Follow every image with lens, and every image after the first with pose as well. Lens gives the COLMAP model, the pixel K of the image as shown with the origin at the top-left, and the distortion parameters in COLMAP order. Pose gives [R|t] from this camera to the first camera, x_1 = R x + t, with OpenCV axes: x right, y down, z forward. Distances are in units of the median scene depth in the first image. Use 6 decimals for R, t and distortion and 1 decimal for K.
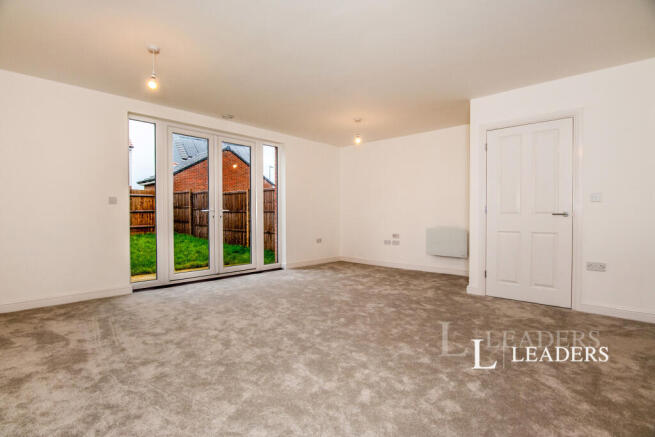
lens RADIAL K [[327.4, 0, 327.5], [0, 327.4, 218.5], [0, 0, 1]] dist [-0.000163, -0.000159]
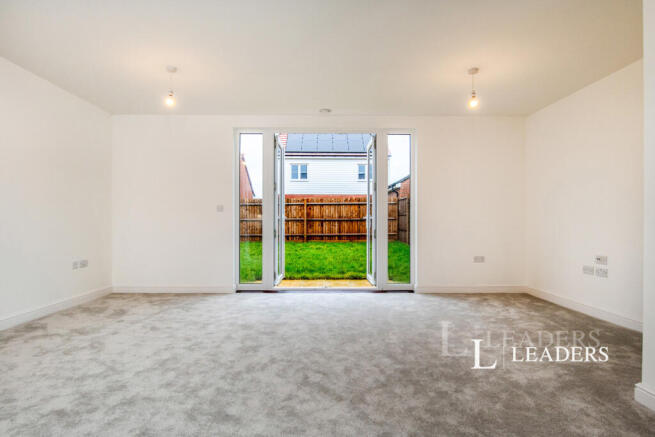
lens RADIAL K [[370.3, 0, 327.5], [0, 370.3, 231.0], [0, 0, 1]] dist [-0.000452, -0.000462]
pose [[0.690908, 0.016363, -0.722757, 0.339804], [-0.008999, 0.999861, 0.014035, 0.000463], [0.722886, -0.003193, 0.690960, 0.246147]]
